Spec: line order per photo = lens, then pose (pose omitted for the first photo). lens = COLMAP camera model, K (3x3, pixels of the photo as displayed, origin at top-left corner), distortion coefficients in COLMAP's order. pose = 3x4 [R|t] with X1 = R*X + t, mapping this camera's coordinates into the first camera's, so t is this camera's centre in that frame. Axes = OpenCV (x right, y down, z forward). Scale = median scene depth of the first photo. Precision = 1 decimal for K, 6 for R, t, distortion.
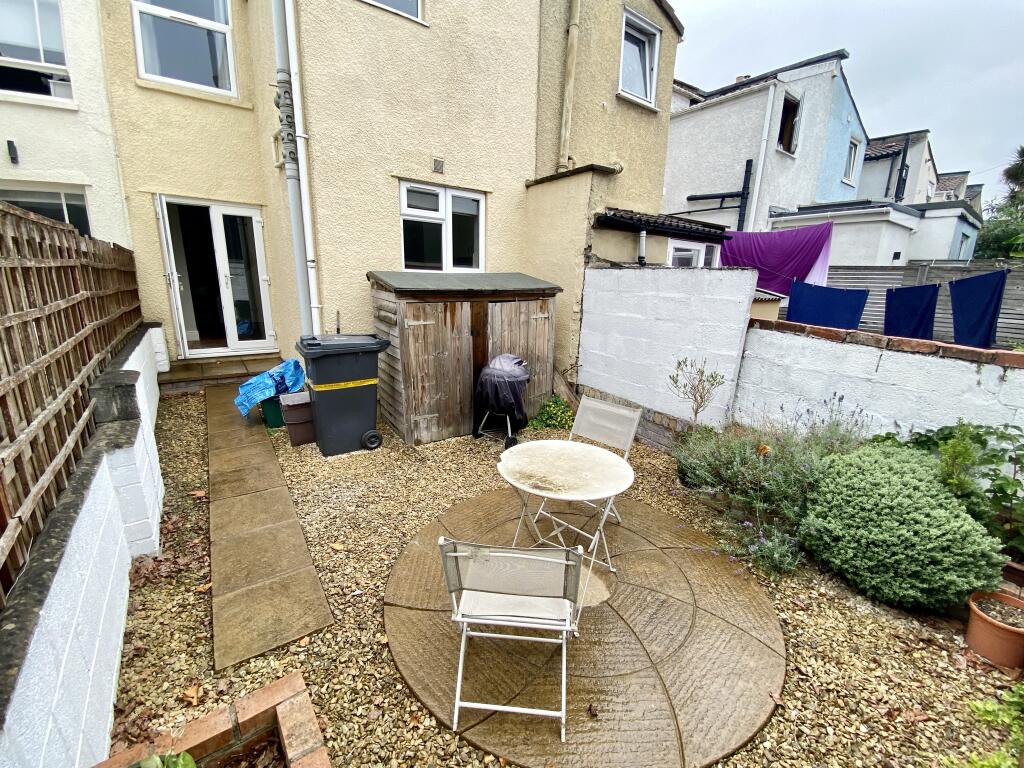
lens RADIAL K [[418.5, 0, 512.0], [0, 418.5, 384.0], [0, 0, 1]] dist [0.031168, -0.024628]
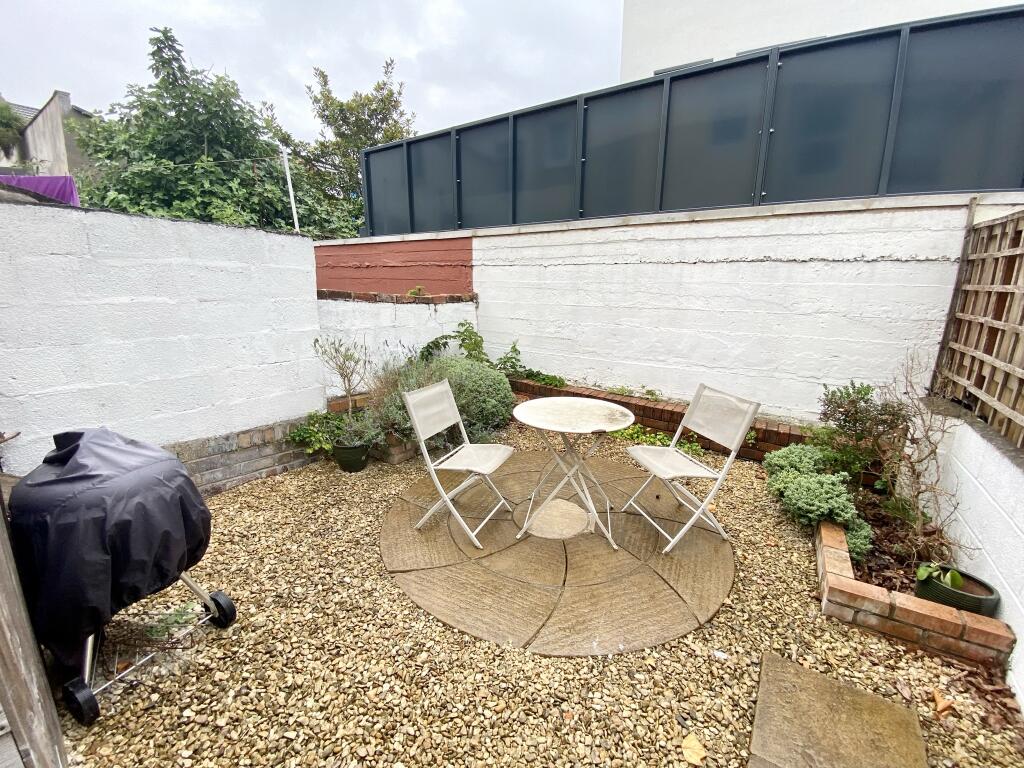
lens RADIAL K [[418.5, 0, 512.0], [0, 418.5, 384.0], [0, 0, 1]] dist [0.031168, -0.024628]
pose [[-0.341527, -0.240763, 0.908511, -0.531498], [0.206440, 0.923811, 0.322422, -0.175786], [-0.916920, 0.297669, -0.265803, 0.923903]]
